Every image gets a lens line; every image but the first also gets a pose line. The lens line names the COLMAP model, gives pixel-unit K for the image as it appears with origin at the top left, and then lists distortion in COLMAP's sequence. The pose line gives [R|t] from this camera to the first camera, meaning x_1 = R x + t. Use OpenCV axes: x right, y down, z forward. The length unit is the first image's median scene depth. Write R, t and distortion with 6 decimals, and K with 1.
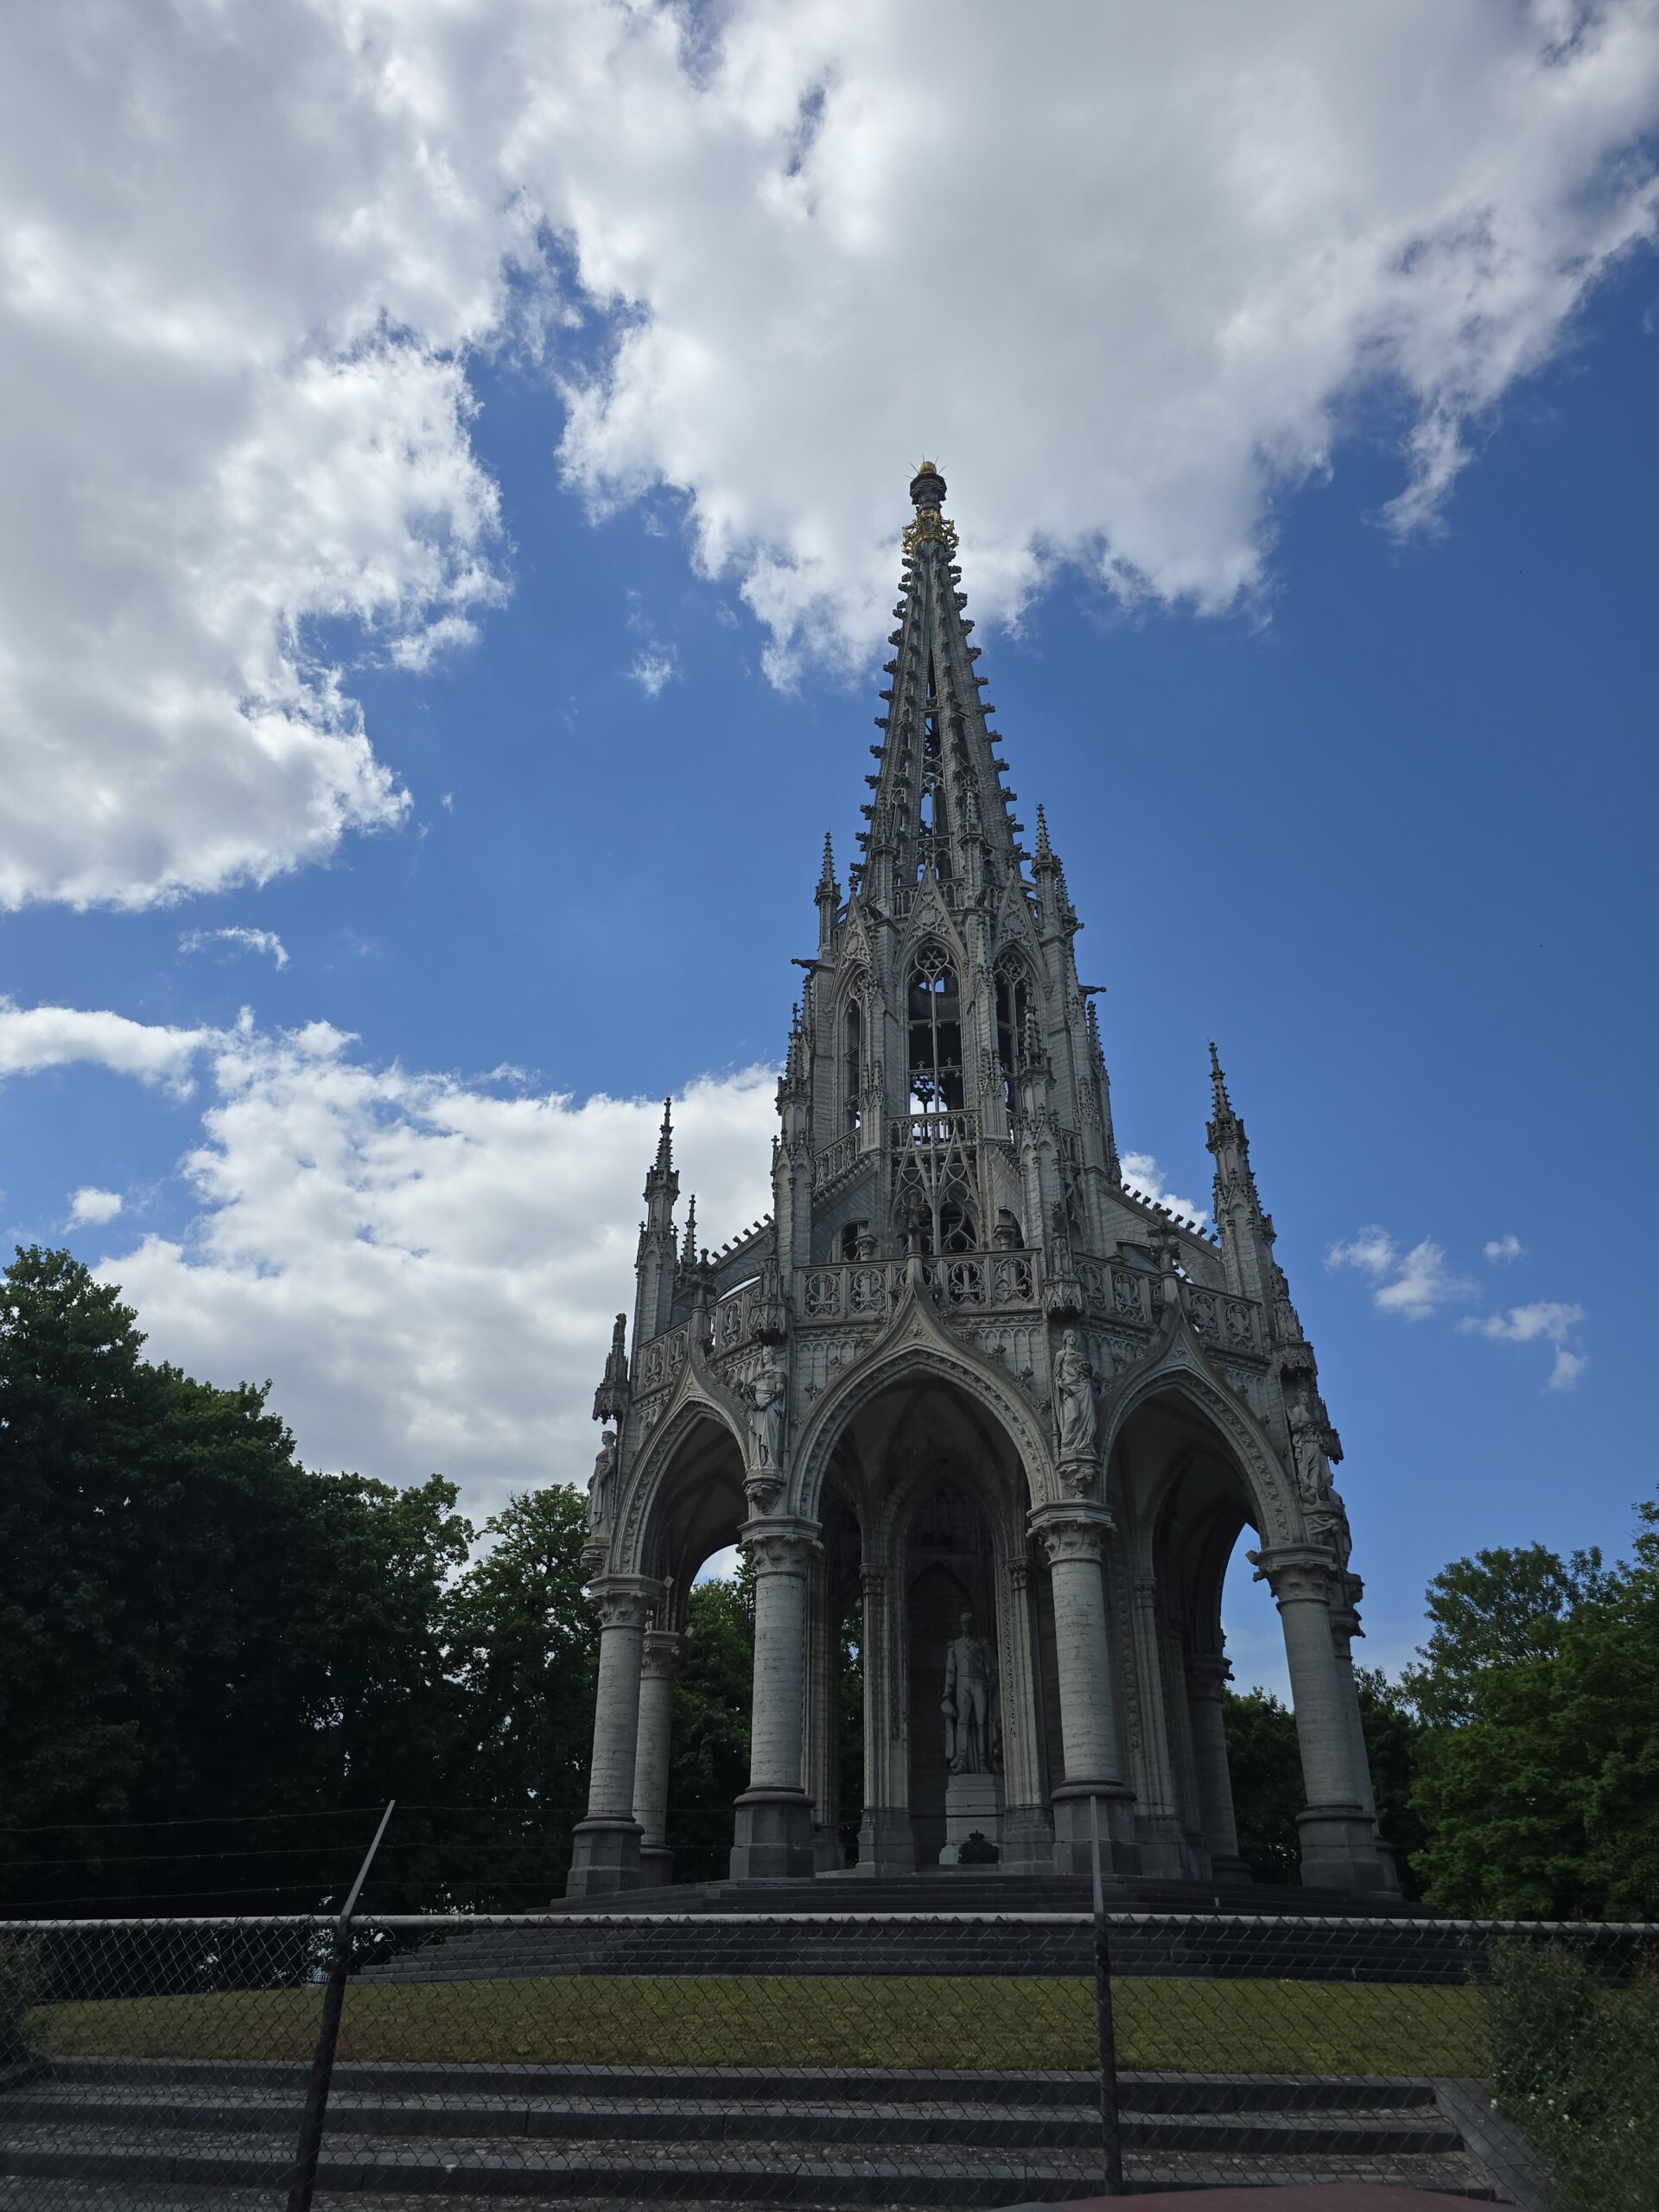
lens RADIAL K [[1461.4, 0, 812.7], [0, 1461.4, 1119.8], [0, 0, 1]] dist [0.059596, -0.055951]
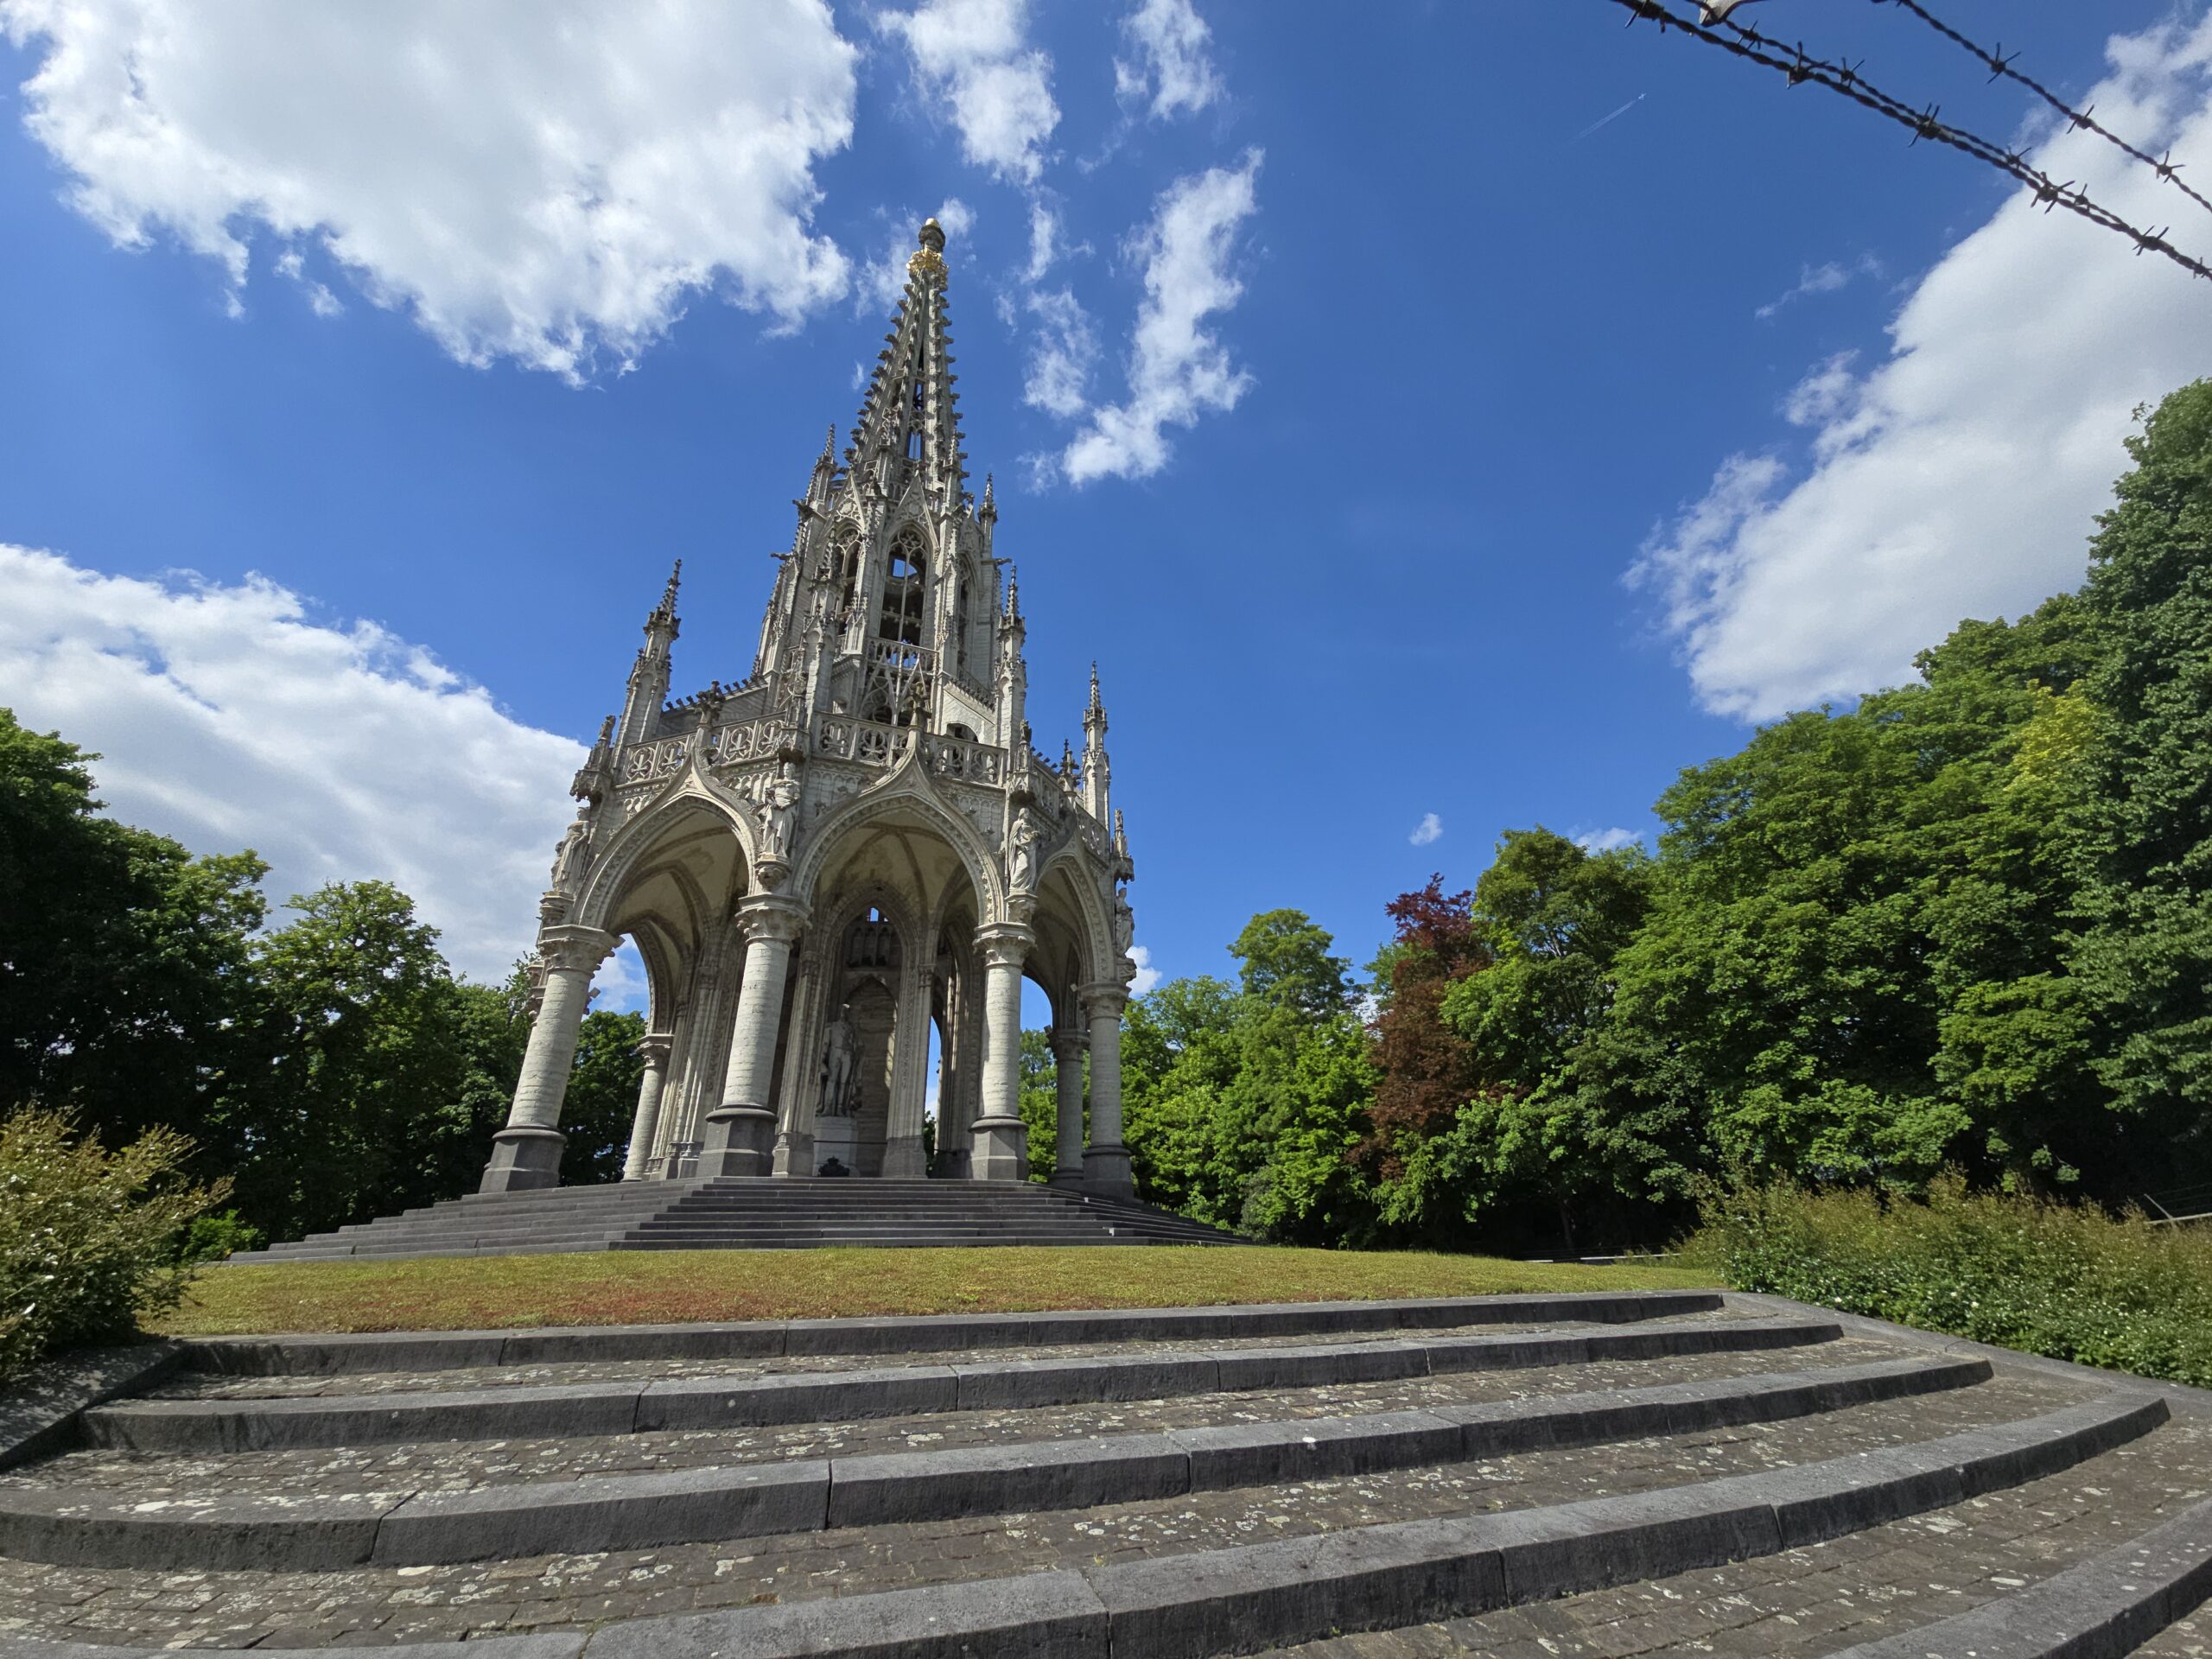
lens RADIAL K [[901.5, 0, 1106.1], [0, 901.5, 844.3], [0, 0, 1]] dist [-0.000540, -0.000168]
pose [[0.824136, 0.227203, 0.518824, -0.176011], [-0.268982, 0.963129, 0.005498, 0.137631], [-0.498446, -0.144085, 0.854863, 0.217038]]
